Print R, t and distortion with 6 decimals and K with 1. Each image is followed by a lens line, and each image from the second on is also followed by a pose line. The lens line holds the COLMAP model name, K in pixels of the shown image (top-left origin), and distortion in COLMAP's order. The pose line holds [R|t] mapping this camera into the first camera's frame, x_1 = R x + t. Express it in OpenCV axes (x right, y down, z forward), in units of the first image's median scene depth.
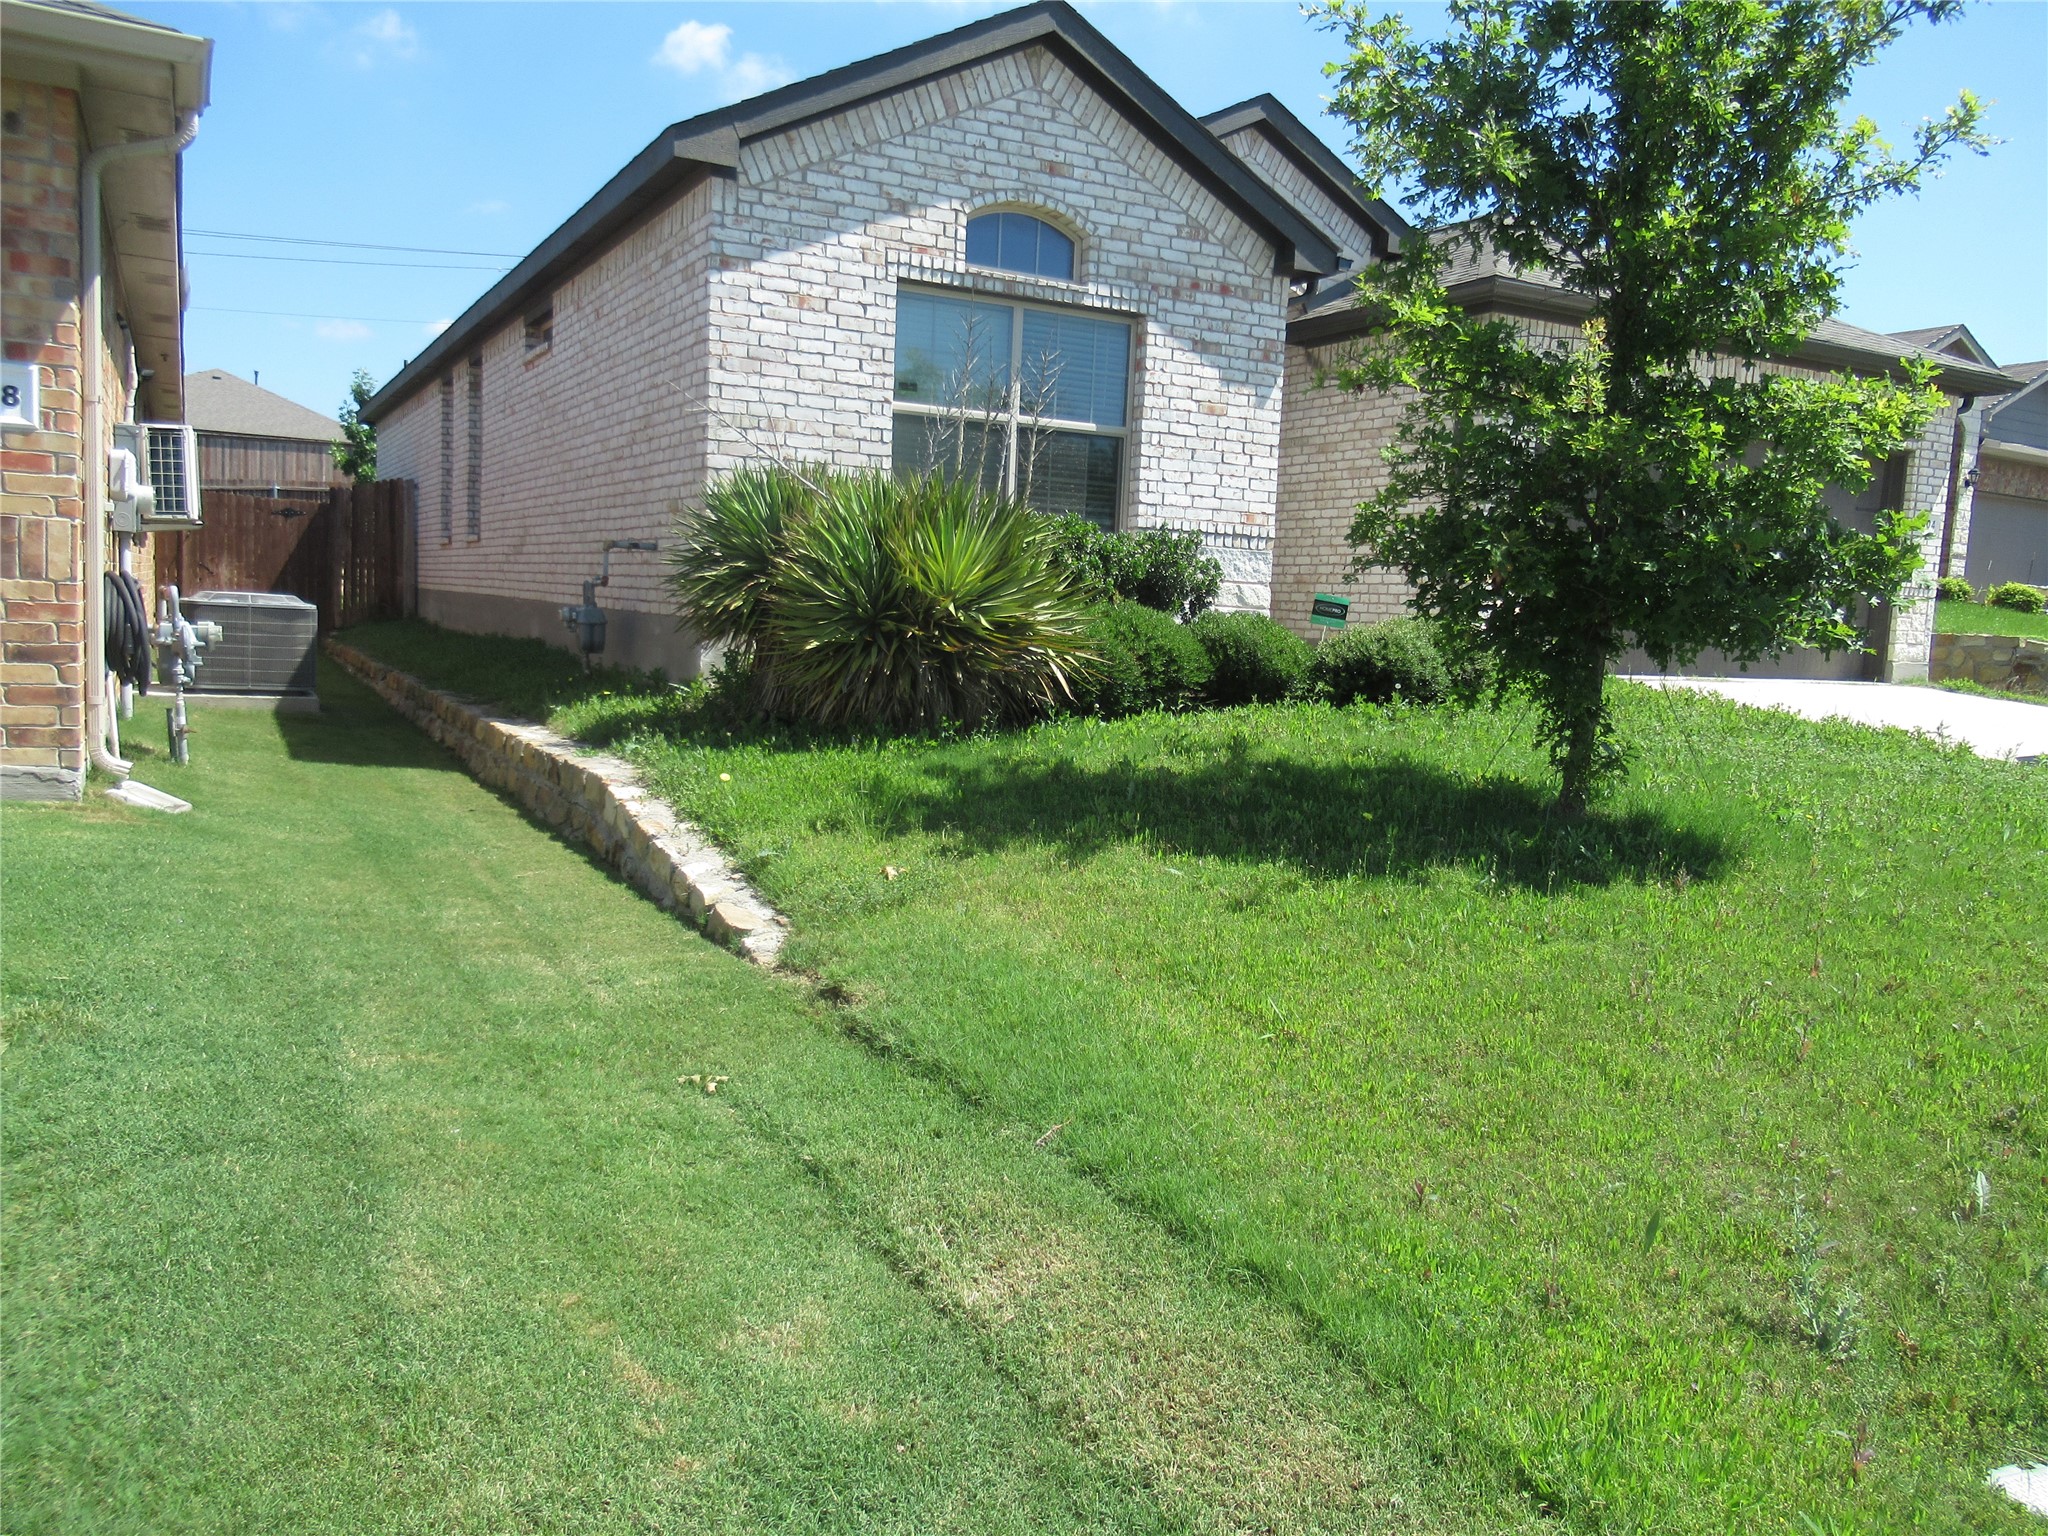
lens RADIAL K [[1539.0, 0, 1022.9], [0, 1539.0, 771.6], [0, 0, 1]] dist [-0.013769, 0.002983]
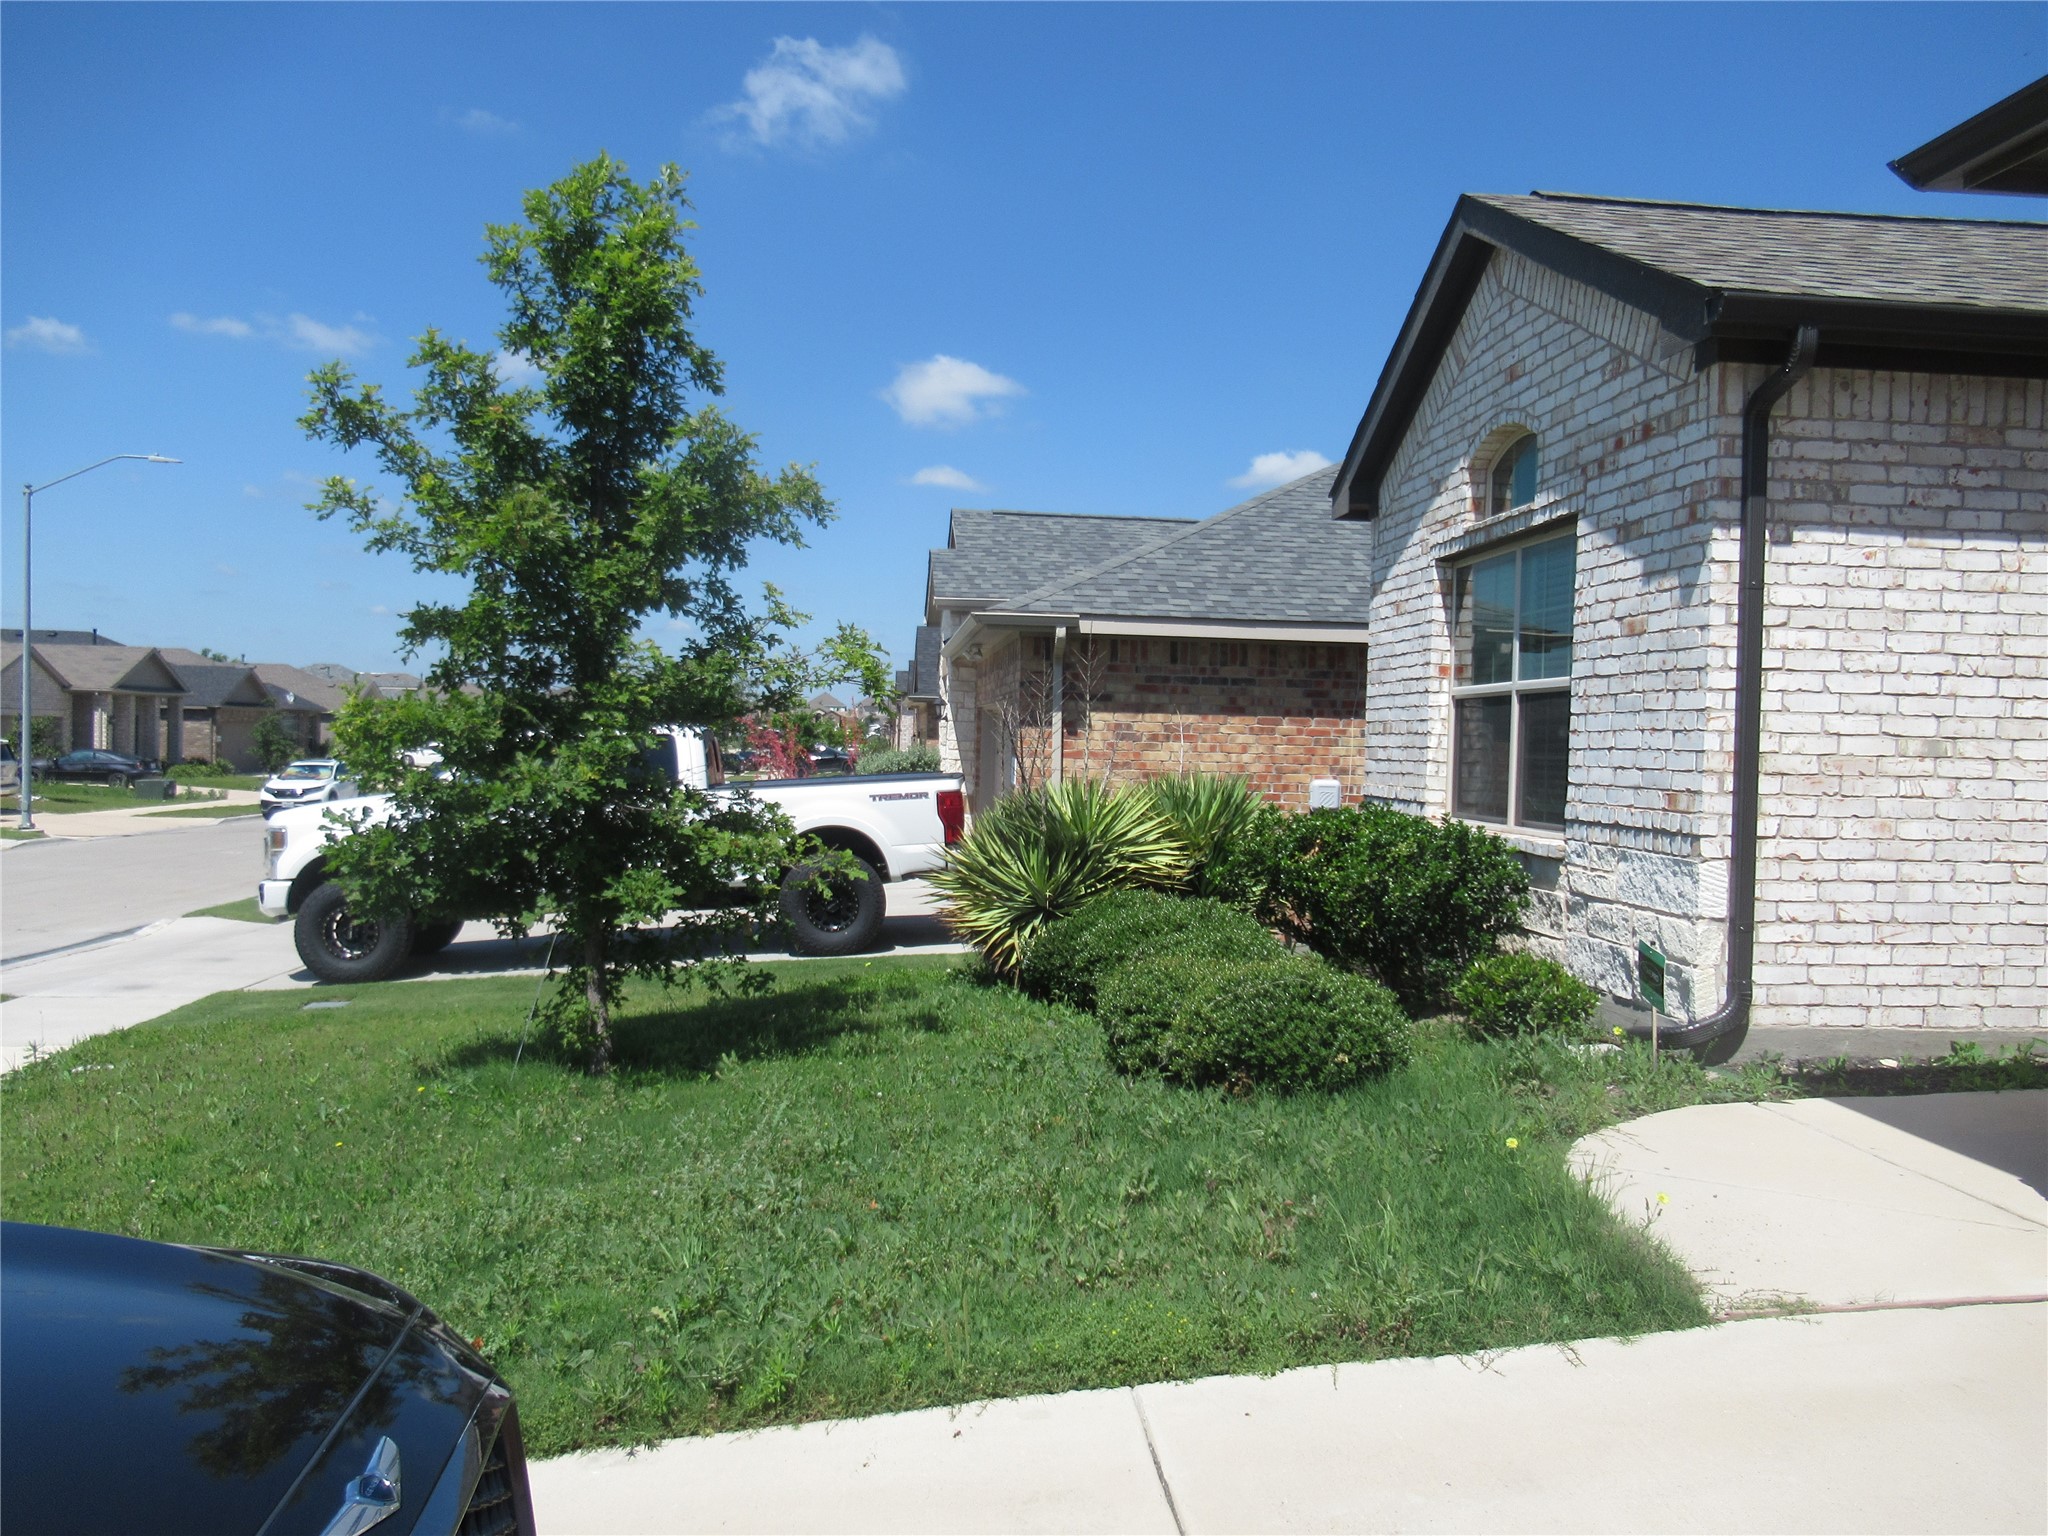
lens RADIAL K [[1539.0, 0, 1030.8], [0, 1539.0, 773.6], [0, 0, 1]] dist [-0.013769, 0.002983]
pose [[-0.380241, -0.038221, -0.924098, 0.774245], [-0.142495, 0.989637, 0.017701, -0.154222], [0.913845, 0.138410, -0.381747, 1.019666]]
